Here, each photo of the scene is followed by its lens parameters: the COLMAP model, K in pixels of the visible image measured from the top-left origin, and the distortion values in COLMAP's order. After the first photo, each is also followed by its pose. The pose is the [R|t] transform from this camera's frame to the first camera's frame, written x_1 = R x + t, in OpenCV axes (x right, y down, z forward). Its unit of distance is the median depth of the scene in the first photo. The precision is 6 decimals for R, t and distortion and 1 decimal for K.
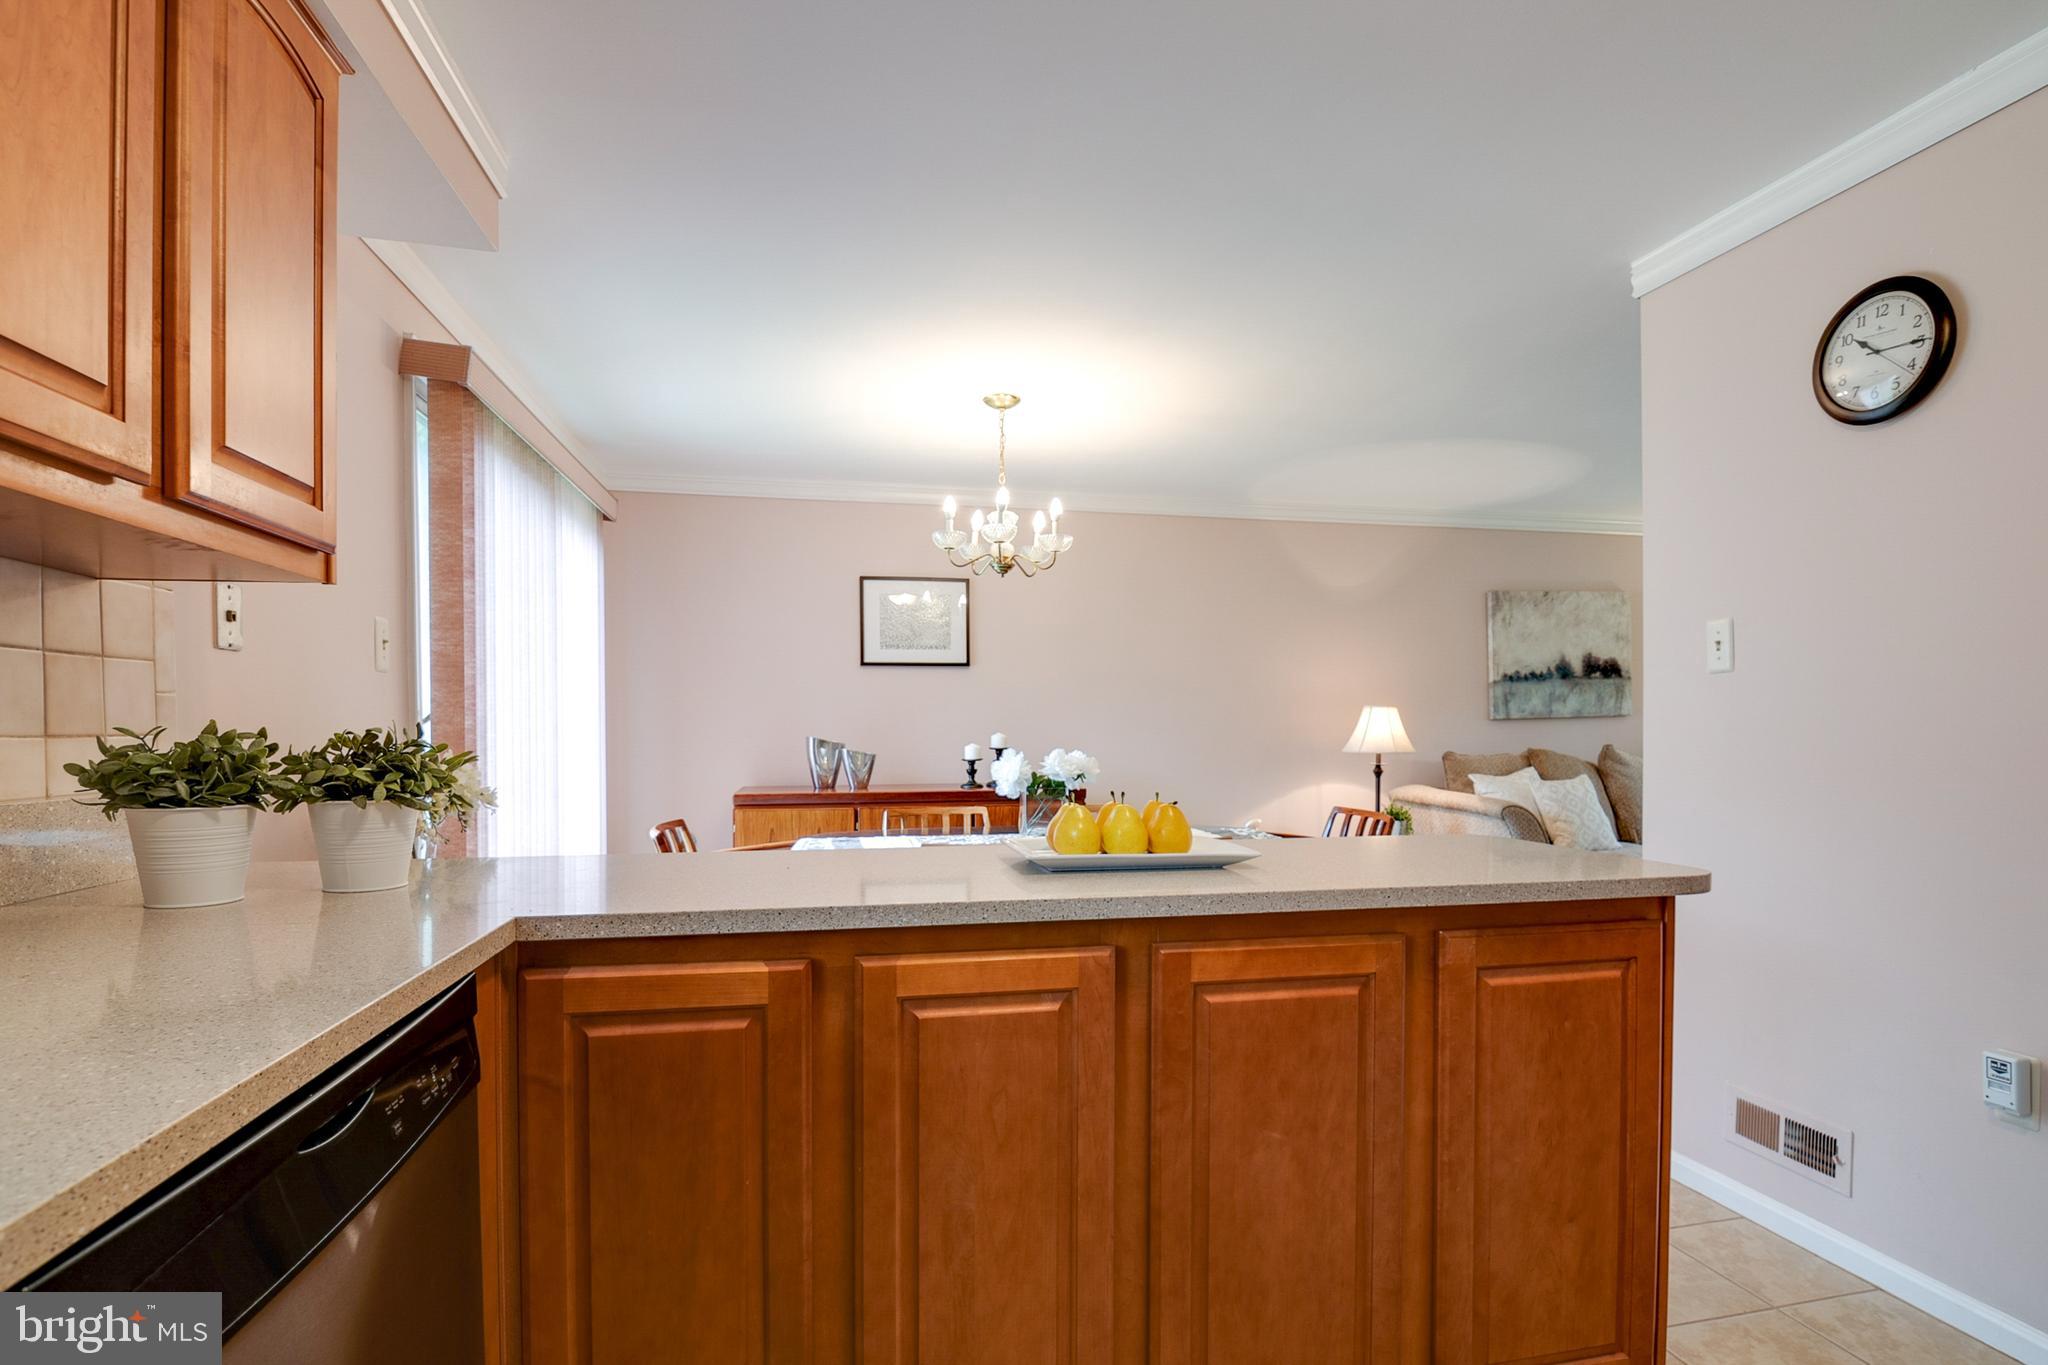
lens RADIAL K [[999.5, 0, 1027.8], [0, 999.5, 743.9], [0, 0, 1]] dist [-0.009248, -0.008325]
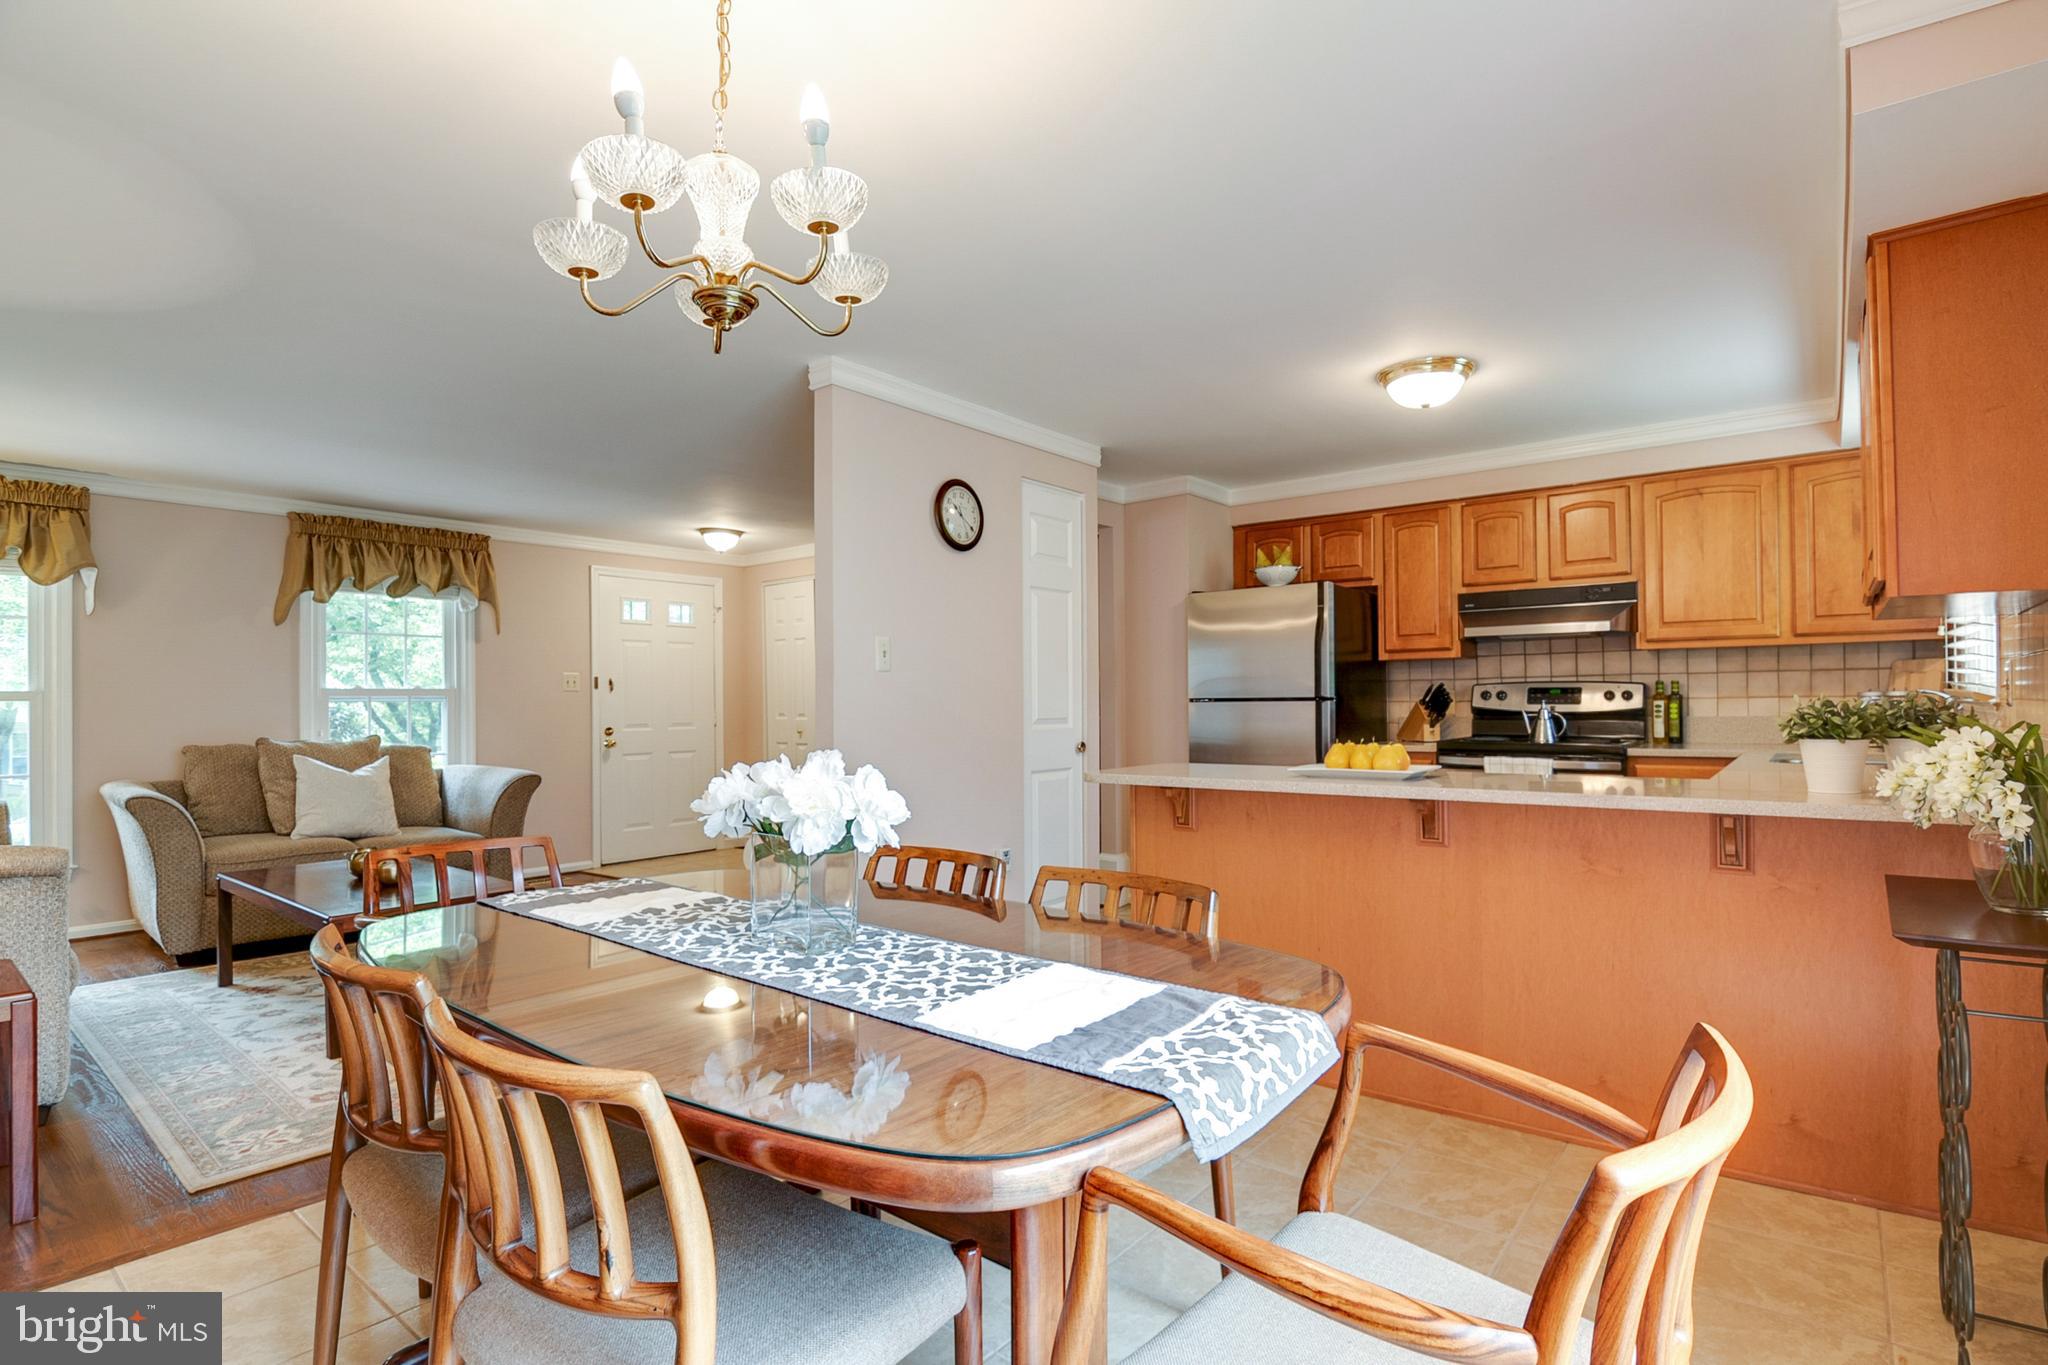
lens RADIAL K [[999.5, 0, 1032.9], [0, 999.5, 692.8], [0, 0, 1]] dist [-0.009248, -0.008325]
pose [[-0.637505, 0.016181, 0.770276, -0.270097], [0.023825, 0.999715, -0.001283, -0.013643], [-0.770078, 0.017534, -0.637709, 0.772510]]
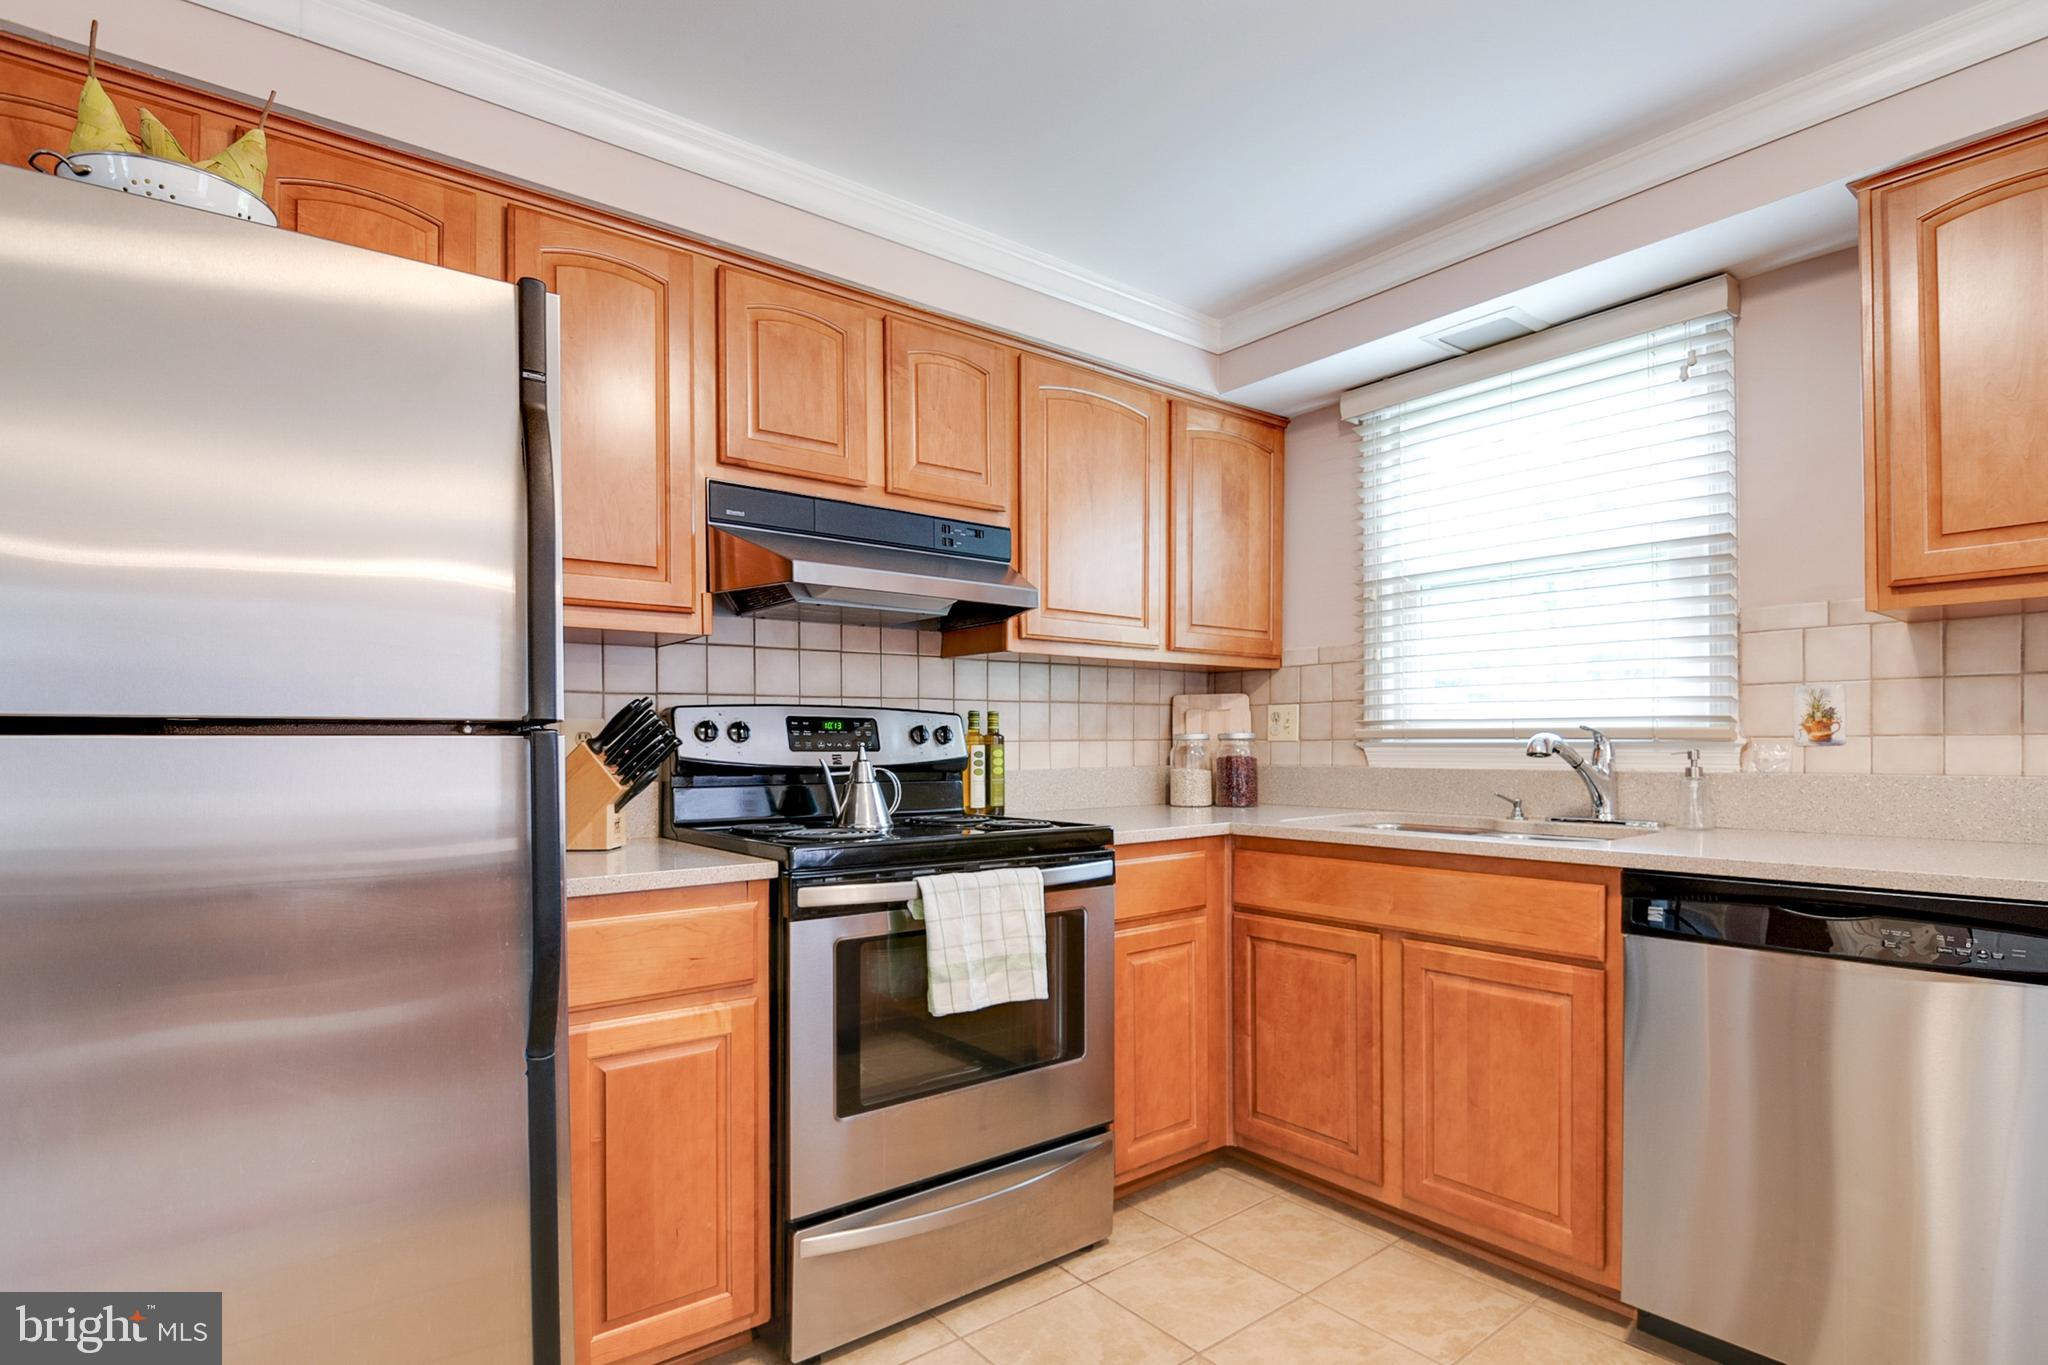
lens RADIAL K [[999.5, 0, 1029.9], [0, 999.5, 759.6], [0, 0, 1]] dist [-0.009248, -0.008325]
pose [[-0.891232, 0.015720, -0.453276, 0.241247], [0.003045, 0.999584, 0.028680, -0.002171], [0.453538, 0.024180, -0.890909, 0.279048]]
